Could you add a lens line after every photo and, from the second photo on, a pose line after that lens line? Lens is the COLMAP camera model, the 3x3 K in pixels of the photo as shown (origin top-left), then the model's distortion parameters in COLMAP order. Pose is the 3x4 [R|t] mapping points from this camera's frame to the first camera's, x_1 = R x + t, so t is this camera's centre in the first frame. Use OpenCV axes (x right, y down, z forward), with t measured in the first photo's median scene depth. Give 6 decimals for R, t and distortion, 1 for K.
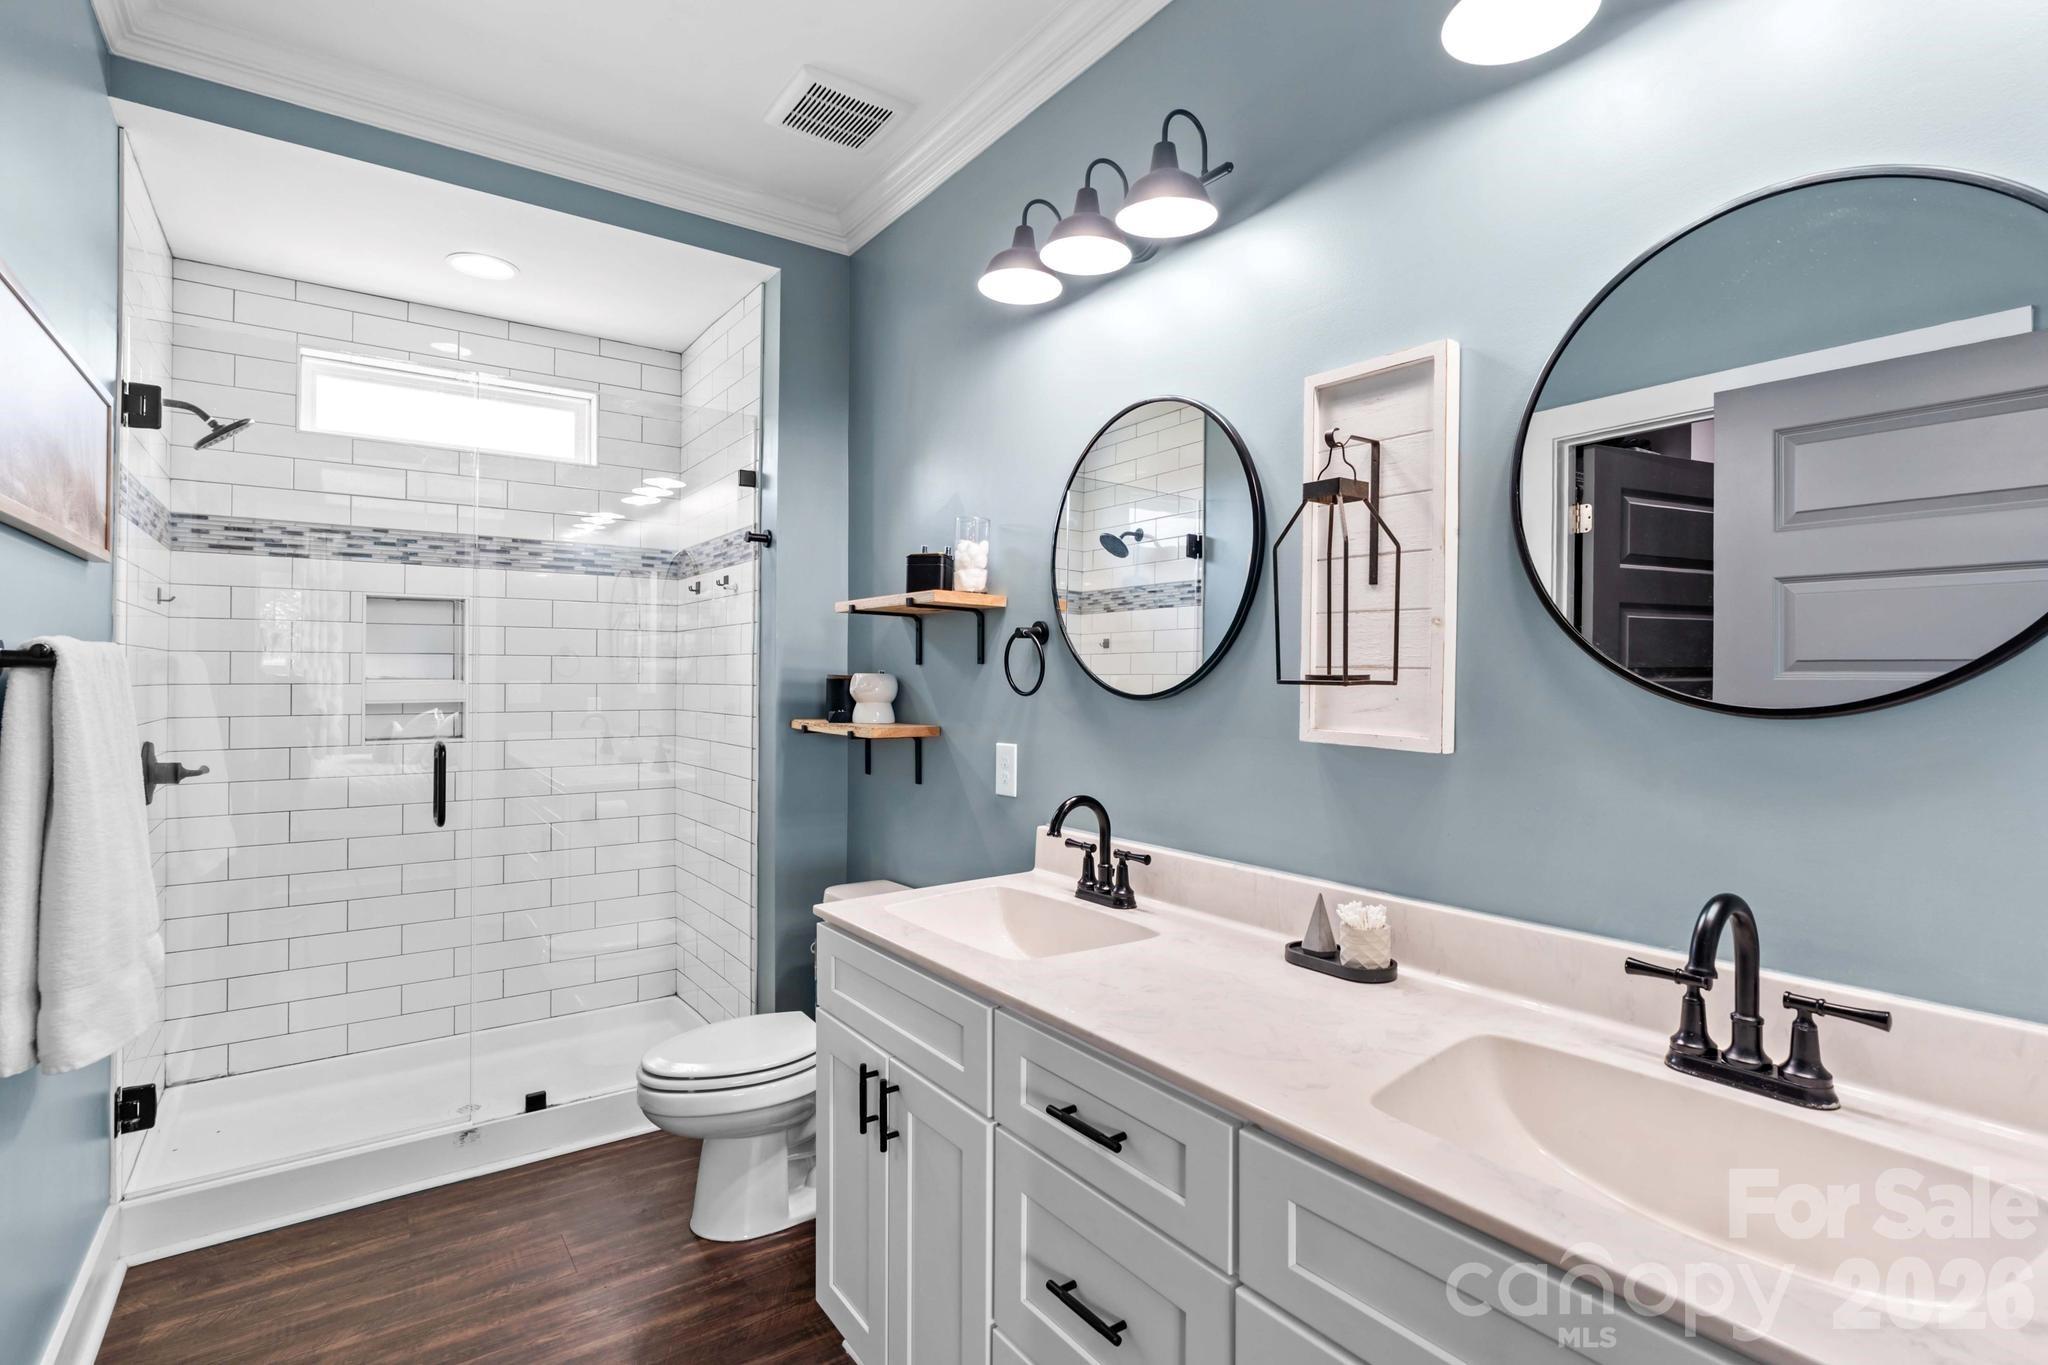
lens RADIAL K [[953.1, 0, 1023.5], [0, 953.1, 680.0], [0, 0, 1]] dist [-0.001195, -0.000045]
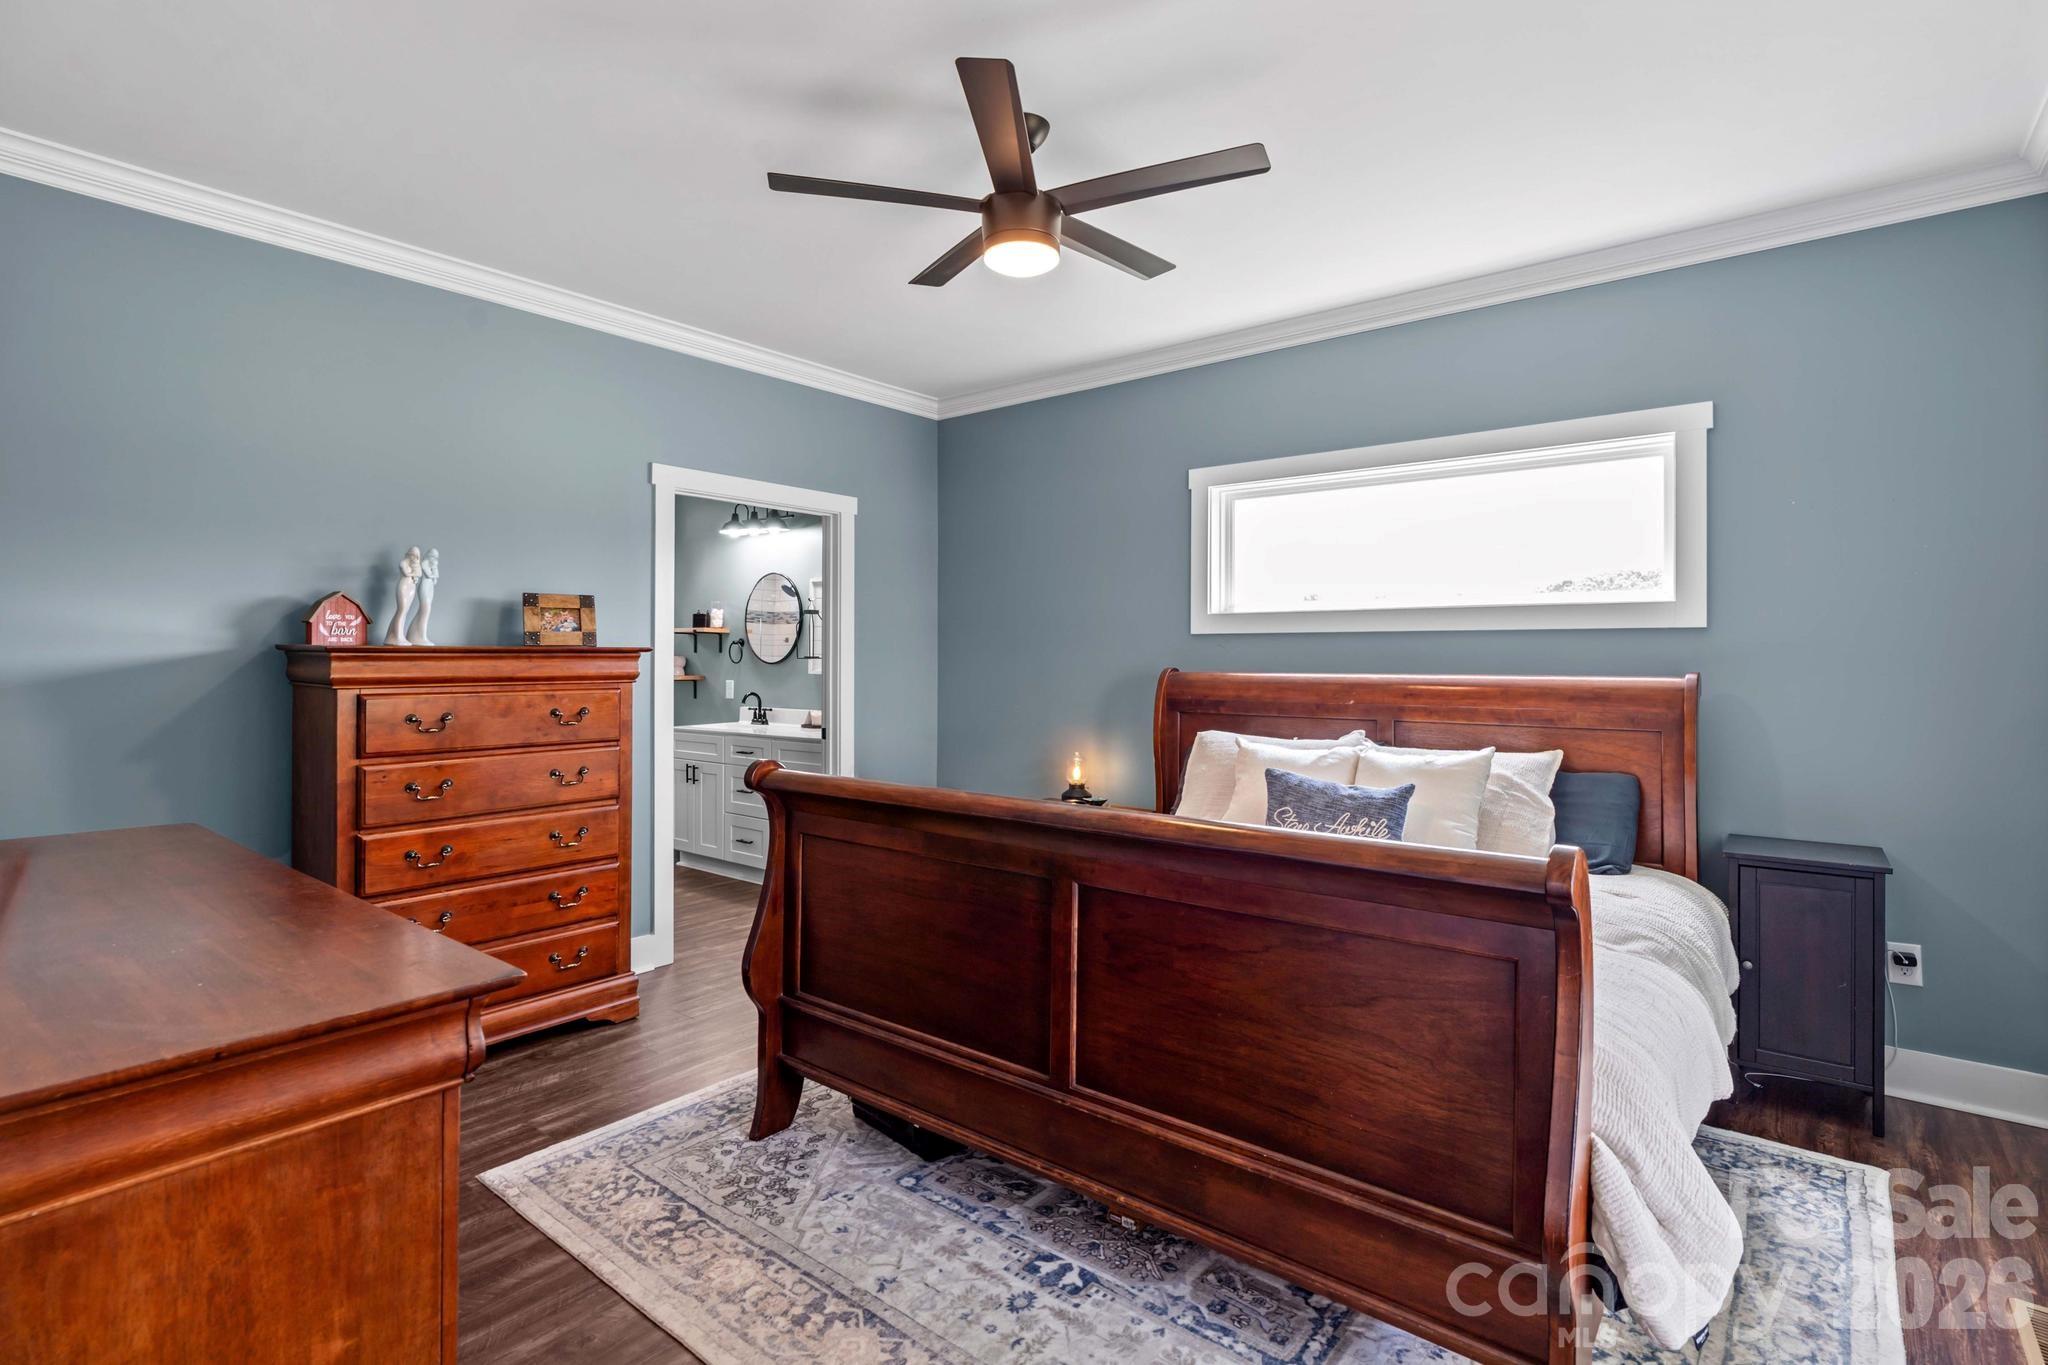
lens RADIAL K [[953.1, 0, 1020.1], [0, 953.1, 669.1], [0, 0, 1]] dist [-0.001195, -0.000045]
pose [[0.964182, -0.000703, 0.265241, 0.066415], [-0.000603, 0.999988, 0.004841, 0.018868], [-0.265242, -0.004828, 0.964170, -2.070643]]
